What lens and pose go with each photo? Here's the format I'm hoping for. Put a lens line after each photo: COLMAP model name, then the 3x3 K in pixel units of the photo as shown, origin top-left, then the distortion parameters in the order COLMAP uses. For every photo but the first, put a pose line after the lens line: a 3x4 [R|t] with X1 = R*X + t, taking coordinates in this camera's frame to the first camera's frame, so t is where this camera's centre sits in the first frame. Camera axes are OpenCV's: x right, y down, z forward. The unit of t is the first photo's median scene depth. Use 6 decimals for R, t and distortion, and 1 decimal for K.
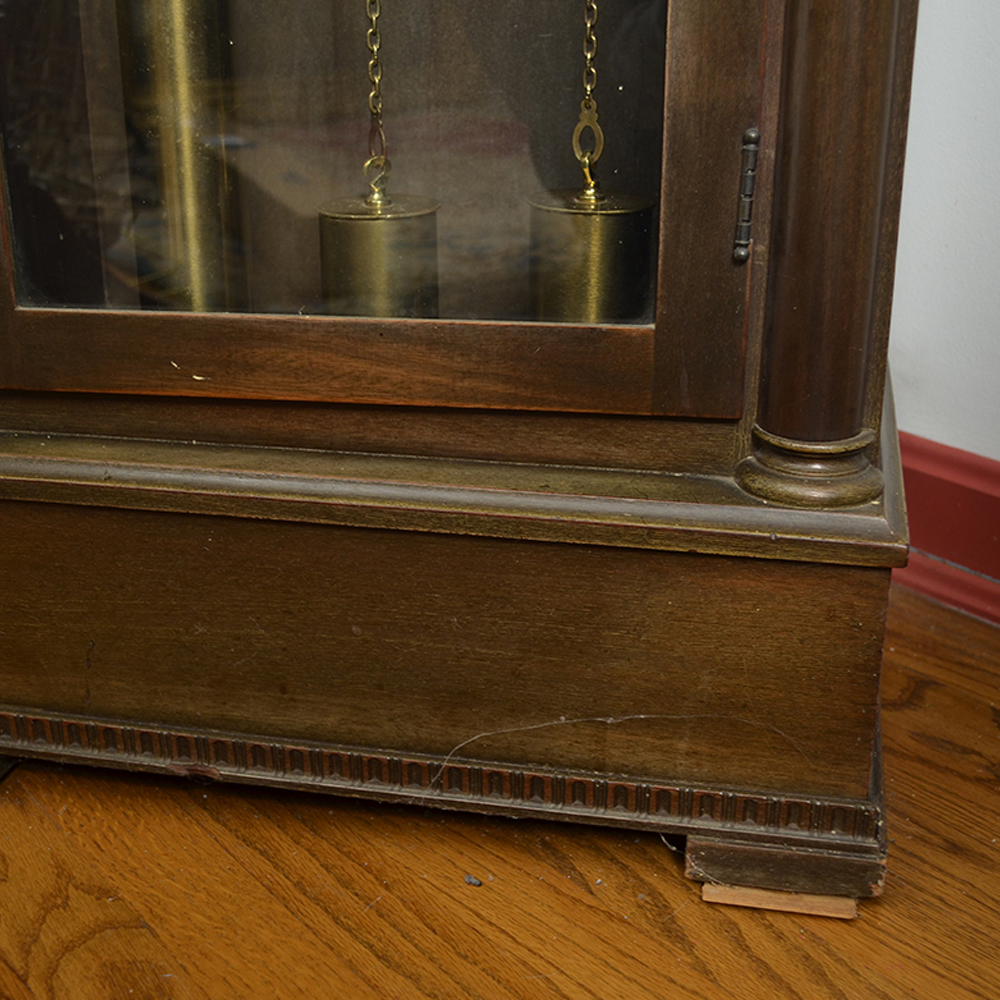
lens RADIAL K [[1537.7, 0, 497.9], [0, 1537.7, 500.0], [0, 0, 1]] dist [0.011554, 0.000000]
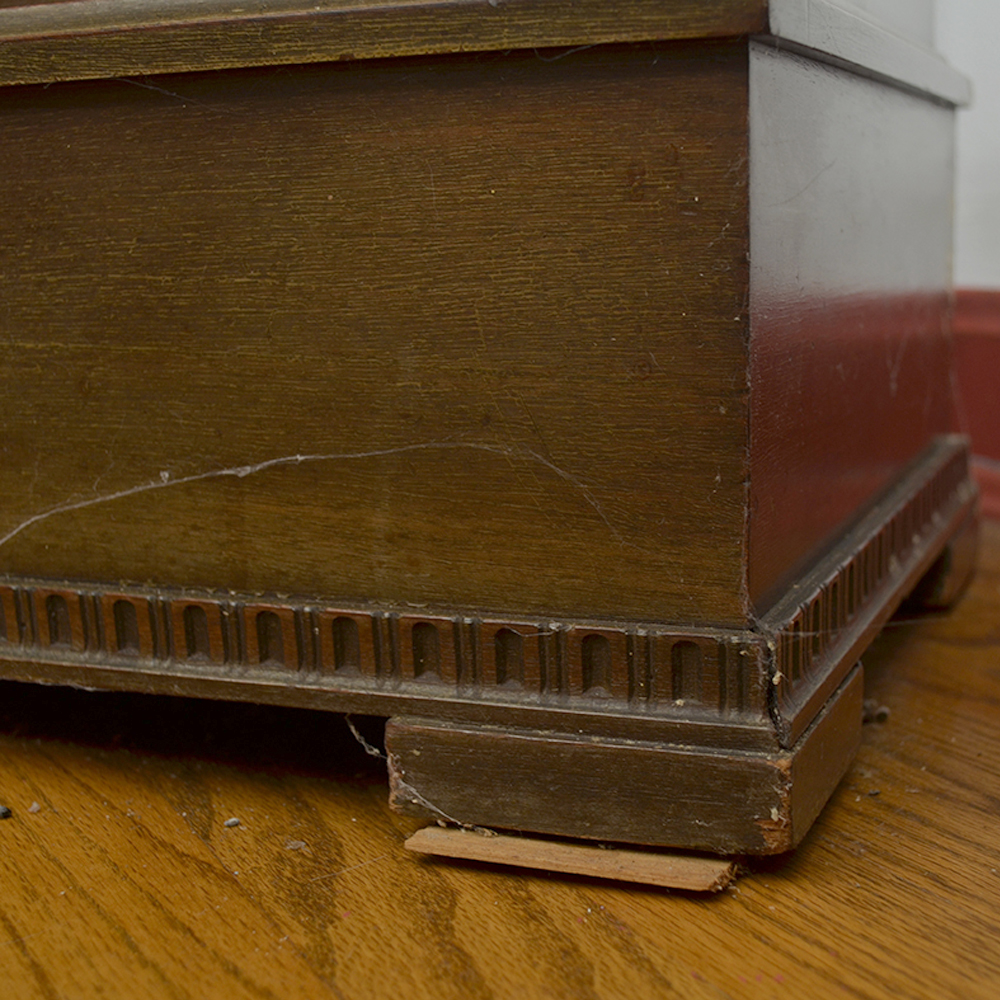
lens RADIAL K [[1664.1, 0, 486.6], [0, 1664.1, 442.9], [0, 0, 1]] dist [-0.023604, 0.000000]
pose [[0.982007, 0.003315, -0.188817, 0.253089], [-0.041623, 0.979058, -0.199283, 0.239562], [0.184202, 0.203556, 0.961579, 0.496586]]
